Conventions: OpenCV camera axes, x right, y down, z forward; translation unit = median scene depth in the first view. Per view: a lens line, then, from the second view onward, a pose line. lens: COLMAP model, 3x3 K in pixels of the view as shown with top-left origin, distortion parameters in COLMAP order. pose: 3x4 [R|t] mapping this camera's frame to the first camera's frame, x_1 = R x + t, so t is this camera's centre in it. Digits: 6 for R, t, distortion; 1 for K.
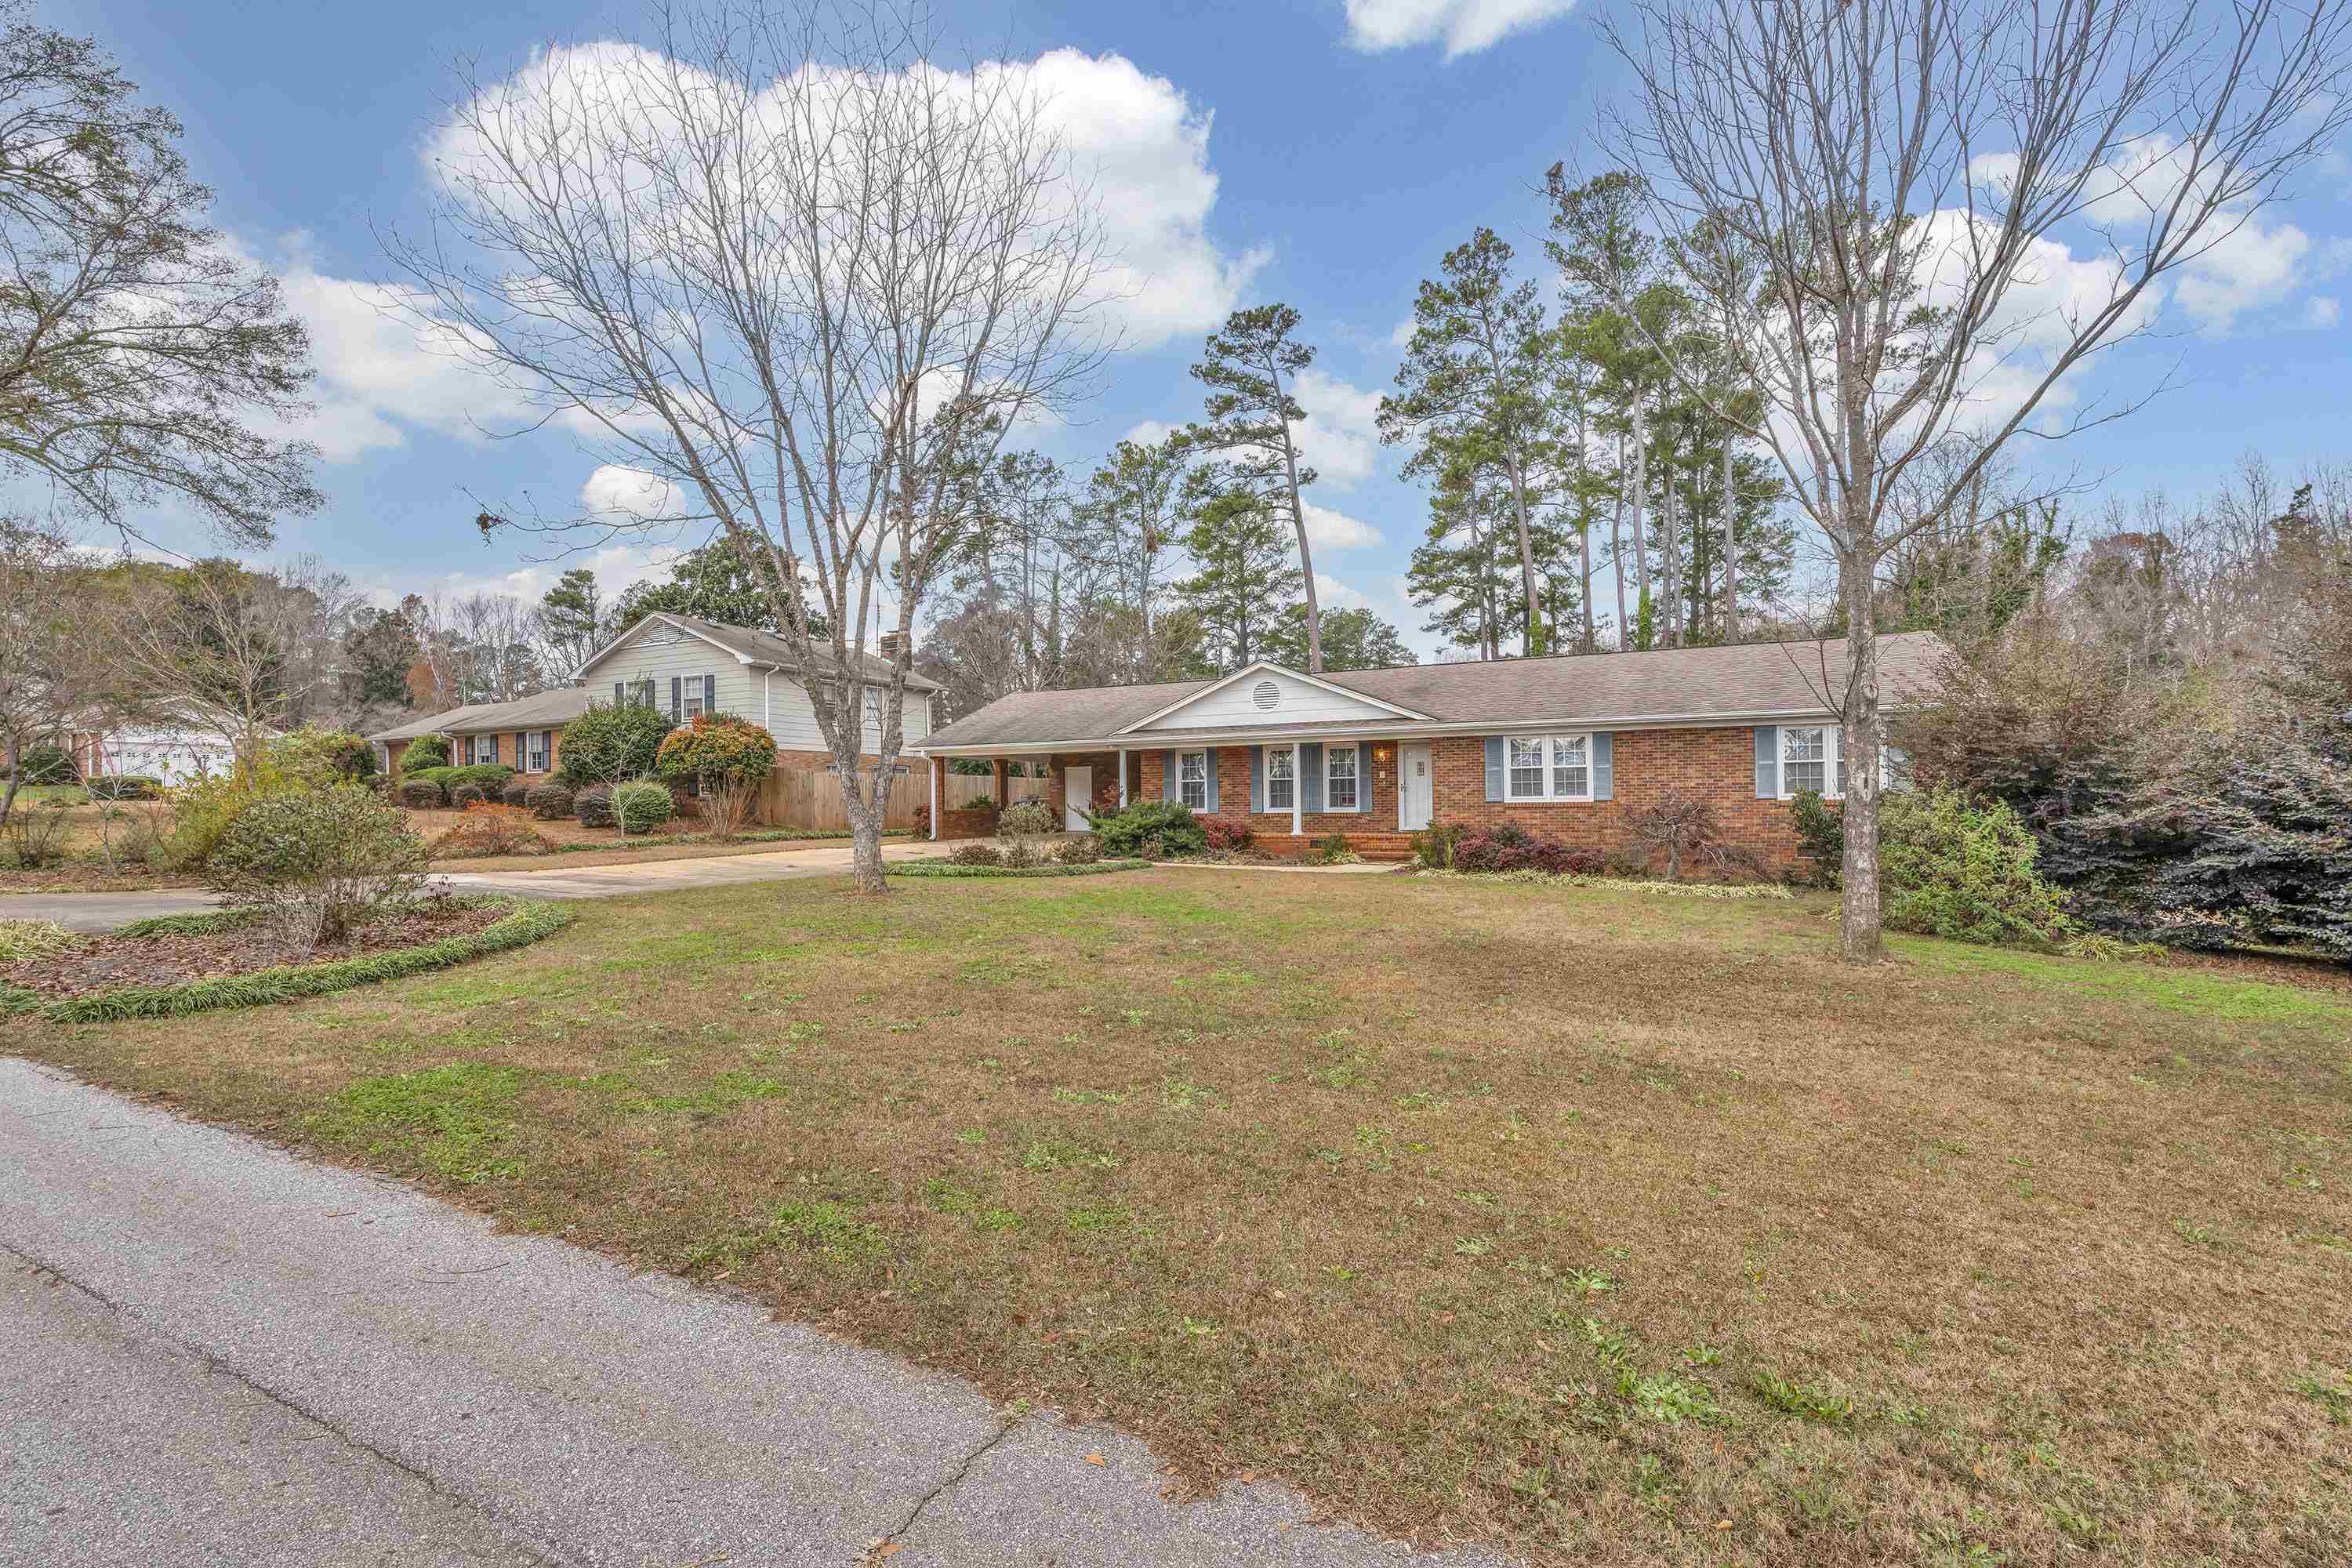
lens RADIAL K [[1031.3, 0, 1176.0], [0, 1031.3, 784.0], [0, 0, 1]] dist [0.000543, 0.000115]
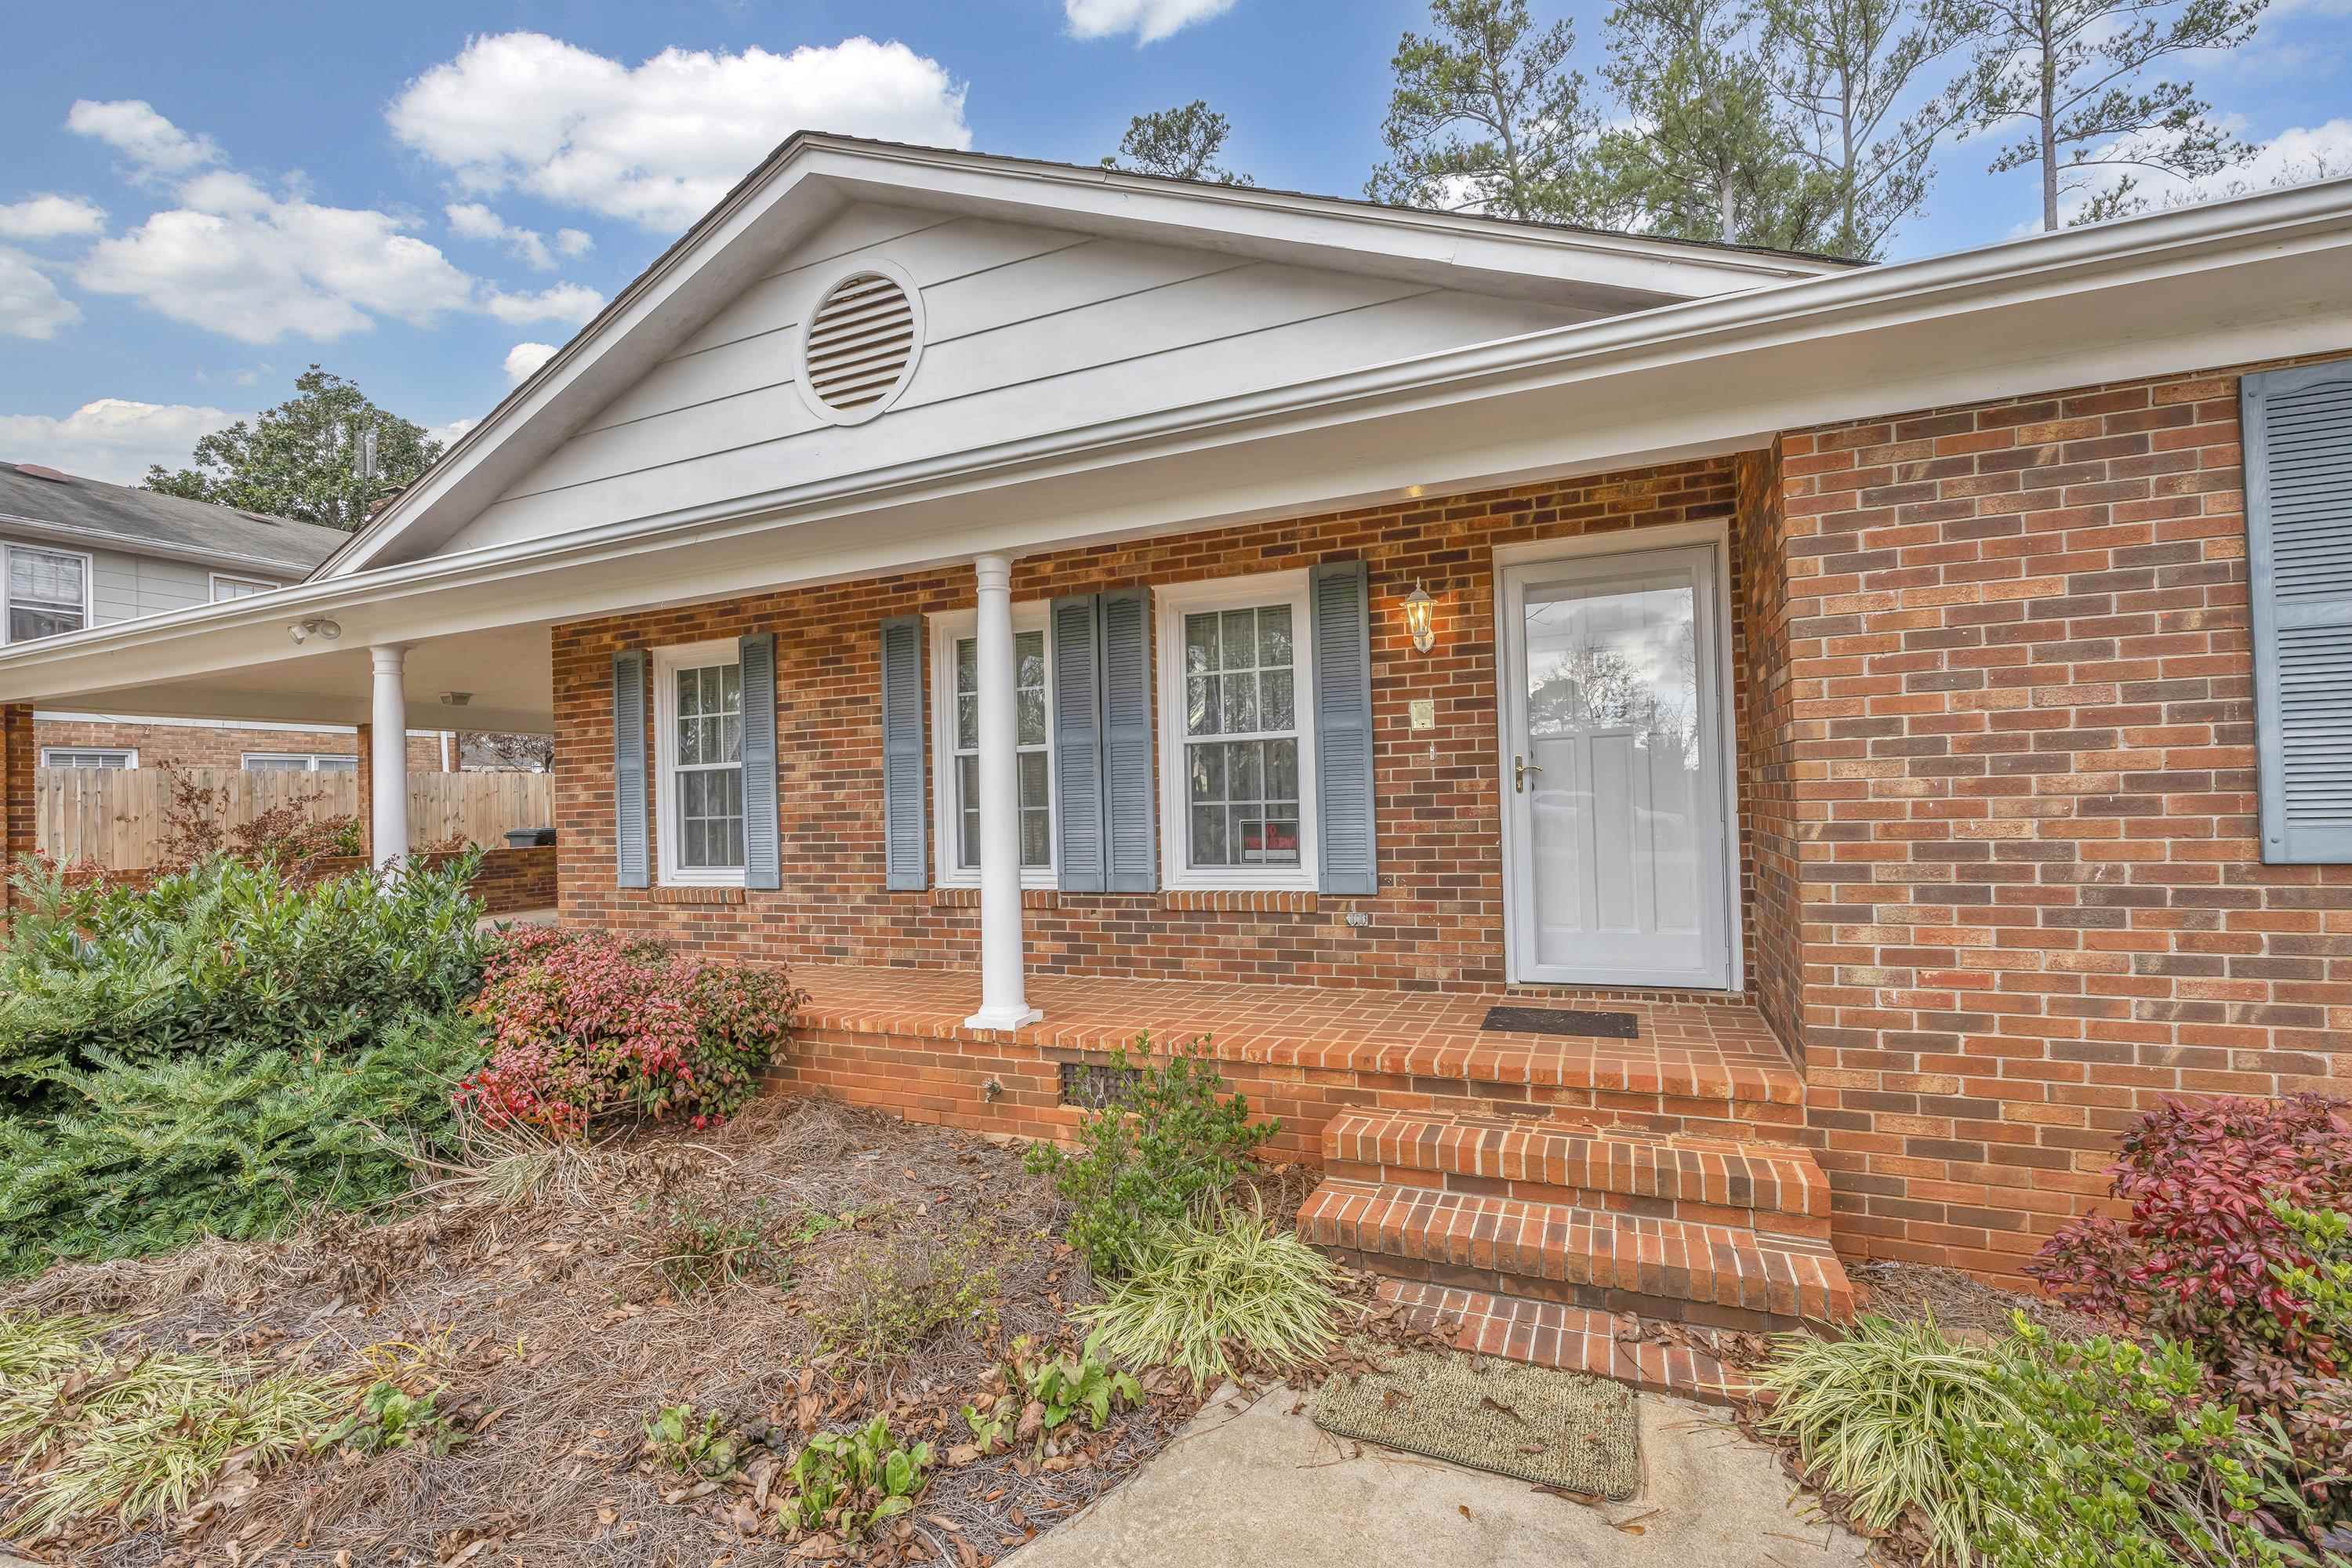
lens RADIAL K [[1031.3, 0, 1176.0], [0, 1031.3, 784.0], [0, 0, 1]] dist [0.000543, 0.000115]
pose [[0.999297, -0.016569, 0.033623, 0.139383], [0.016616, 0.999861, -0.001133, 0.004481], [-0.033599, 0.001691, 0.999434, 0.774838]]
